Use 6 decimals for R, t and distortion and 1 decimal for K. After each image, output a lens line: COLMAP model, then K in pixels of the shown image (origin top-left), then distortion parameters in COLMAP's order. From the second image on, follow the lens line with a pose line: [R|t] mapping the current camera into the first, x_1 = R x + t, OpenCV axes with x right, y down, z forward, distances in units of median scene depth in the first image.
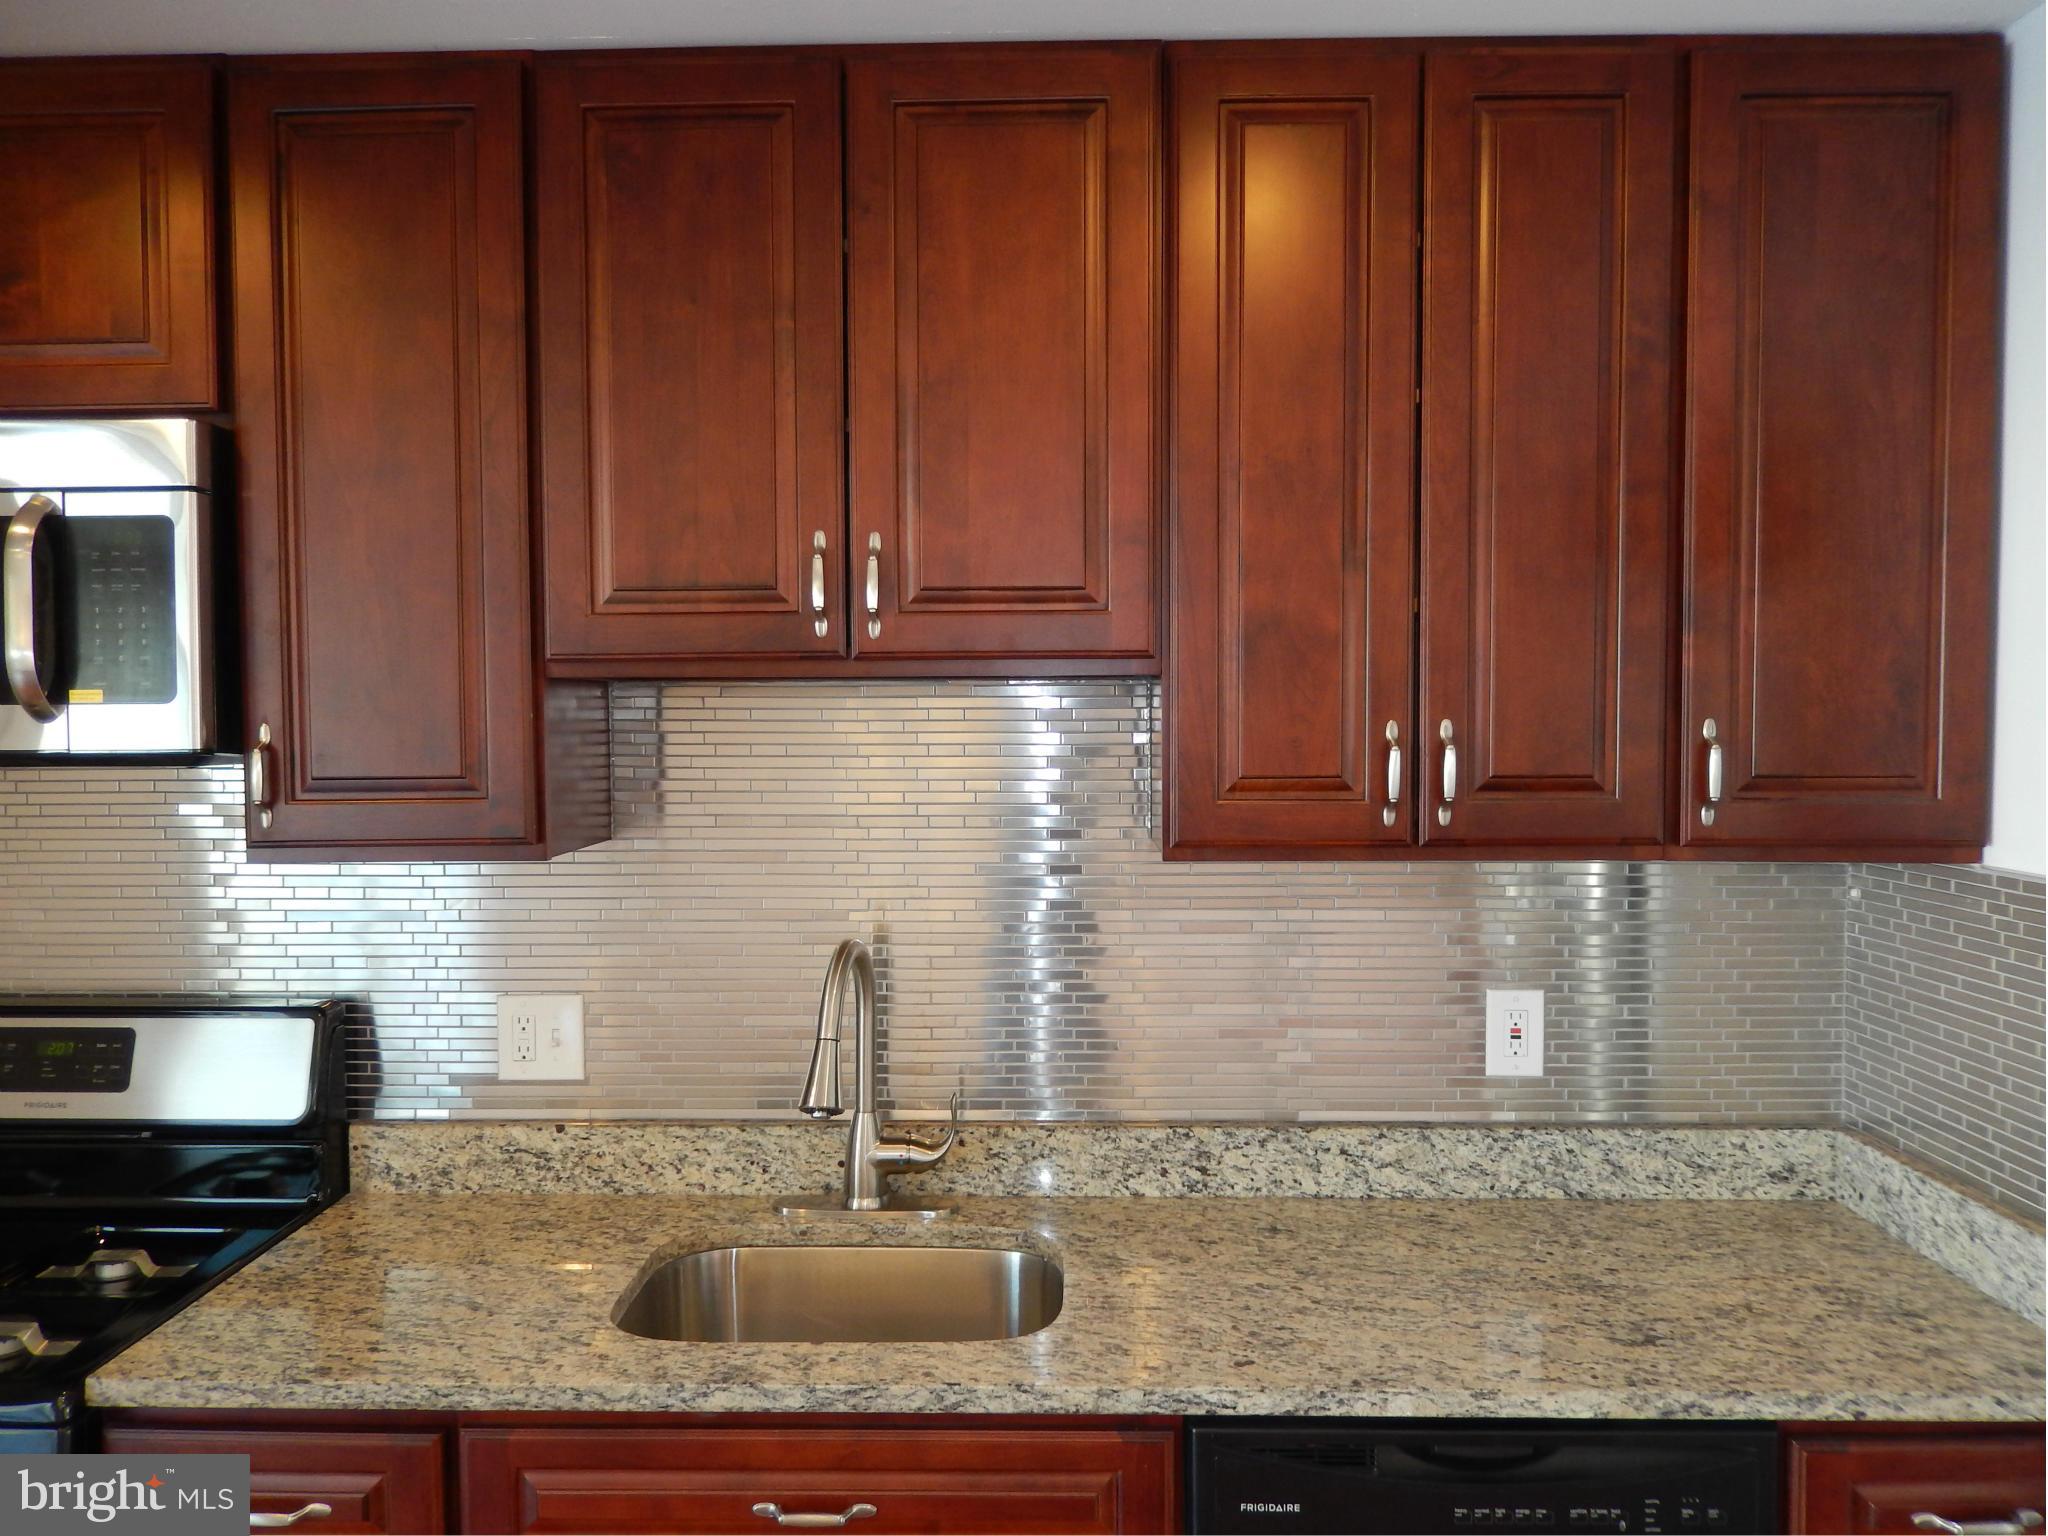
lens RADIAL K [[1532.8, 0, 1024.0], [0, 1532.8, 768.0], [0, 0, 1]] dist [-0.006381, -0.004642]
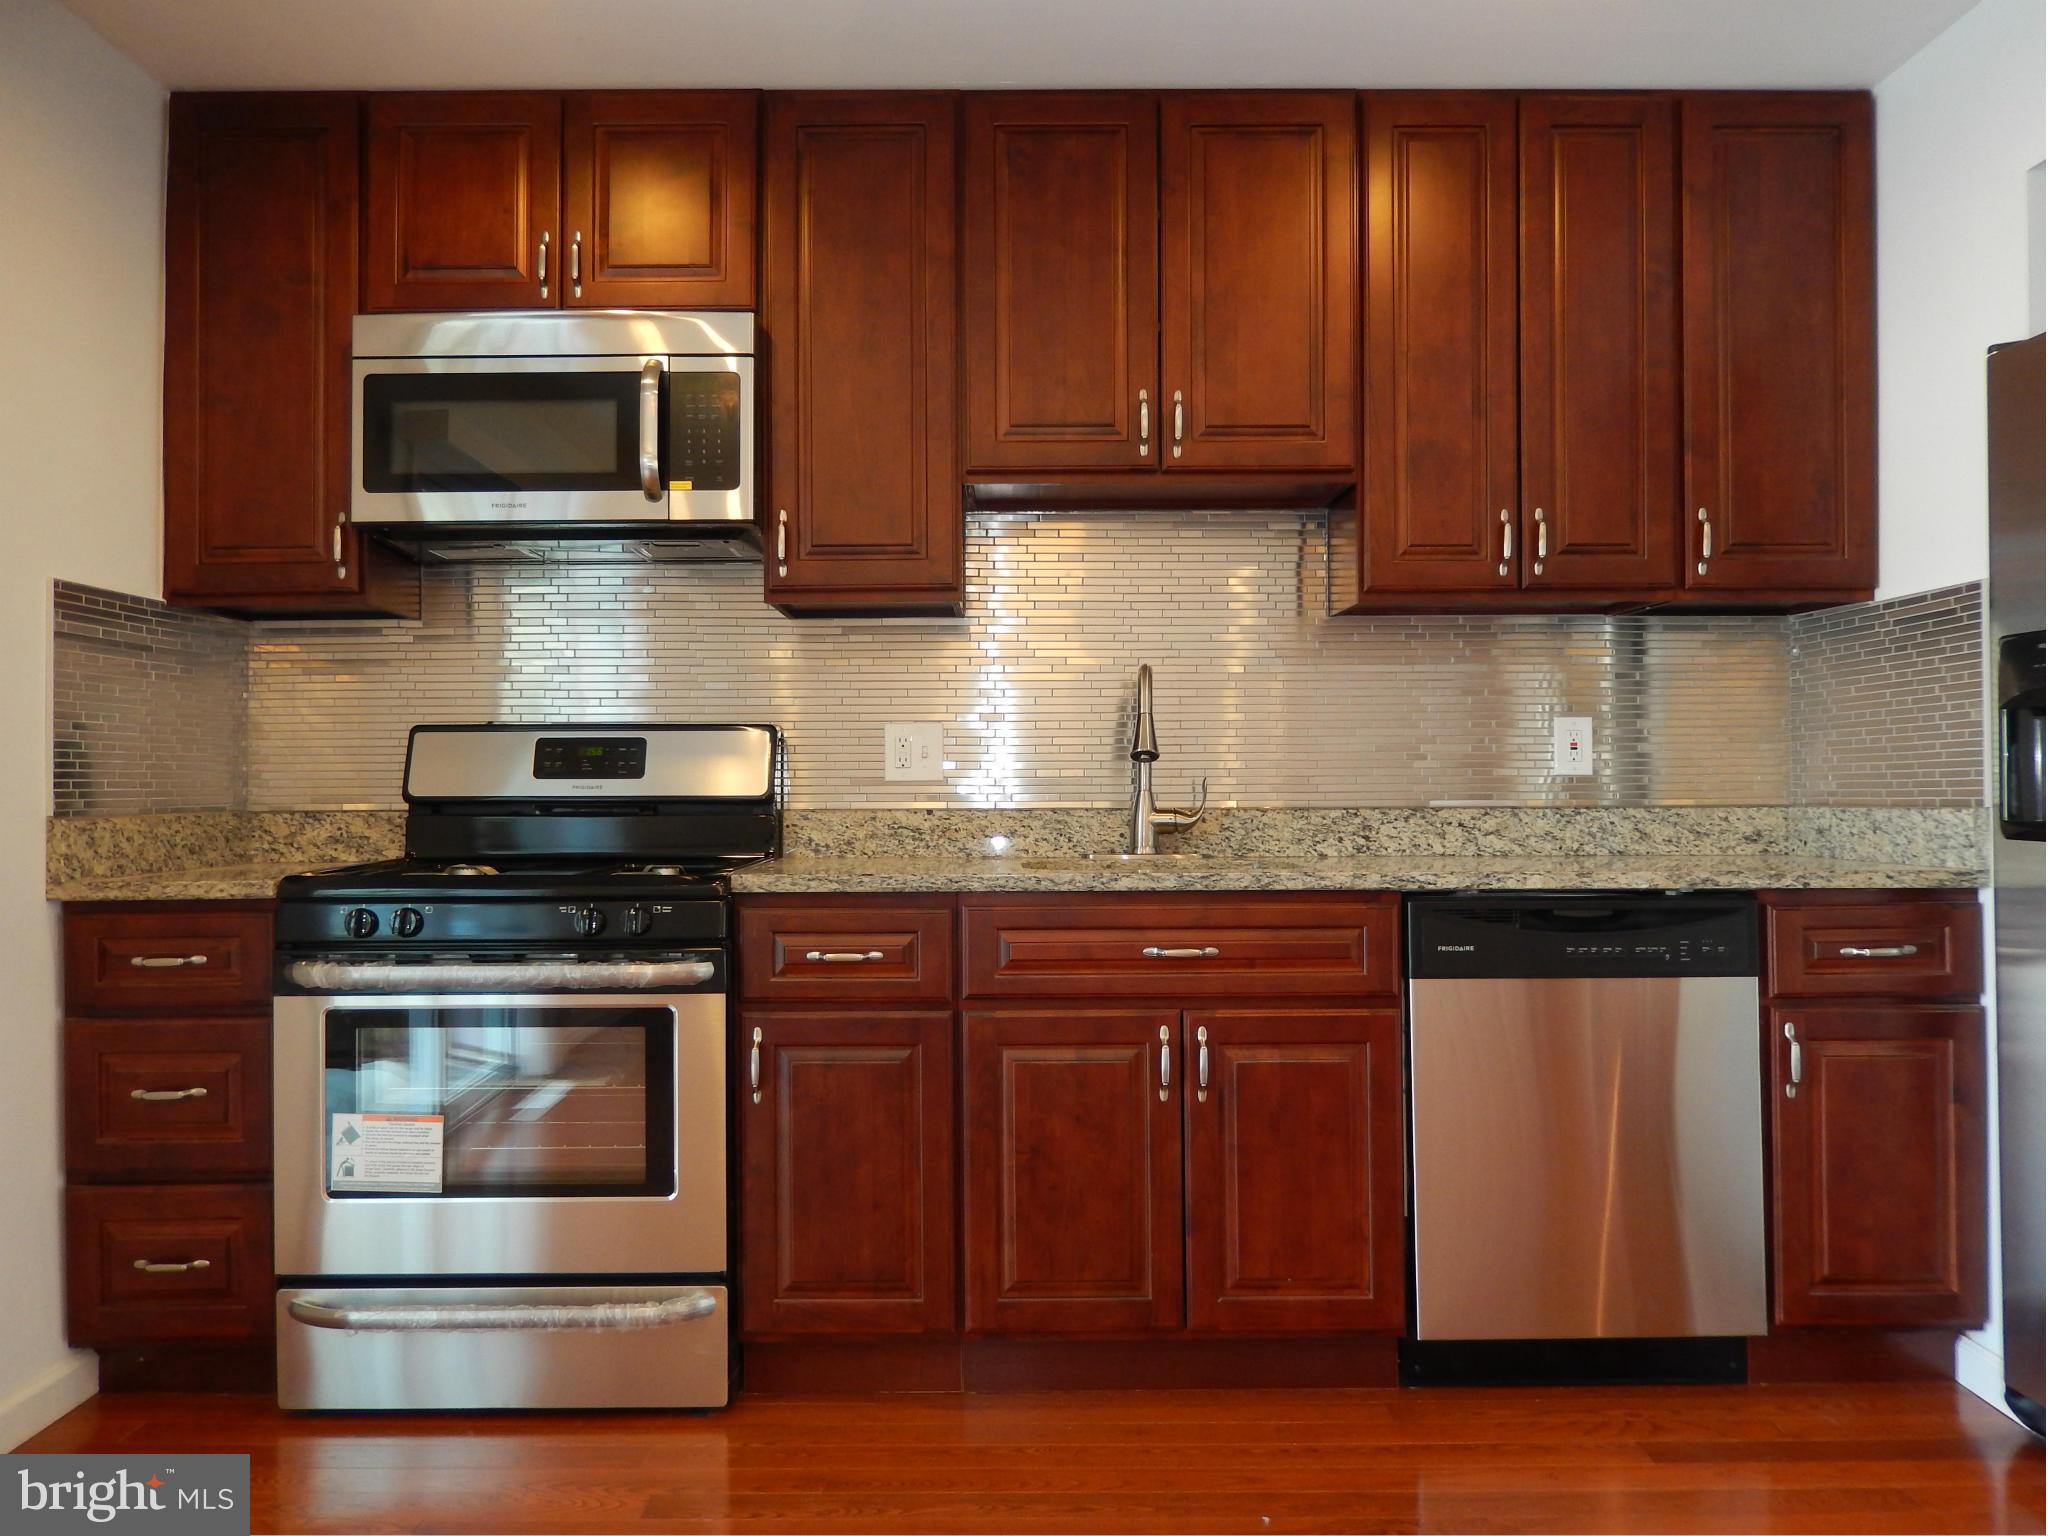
lens RADIAL K [[1525.4, 0, 1022.1], [0, 1525.4, 763.4], [0, 0, 1]] dist [-0.000151, -0.003674]
pose [[0.999619, 0.002439, 0.027485, -0.301196], [-0.000966, 0.998569, -0.053467, 0.315908], [-0.027576, 0.053420, 0.998191, -0.548699]]
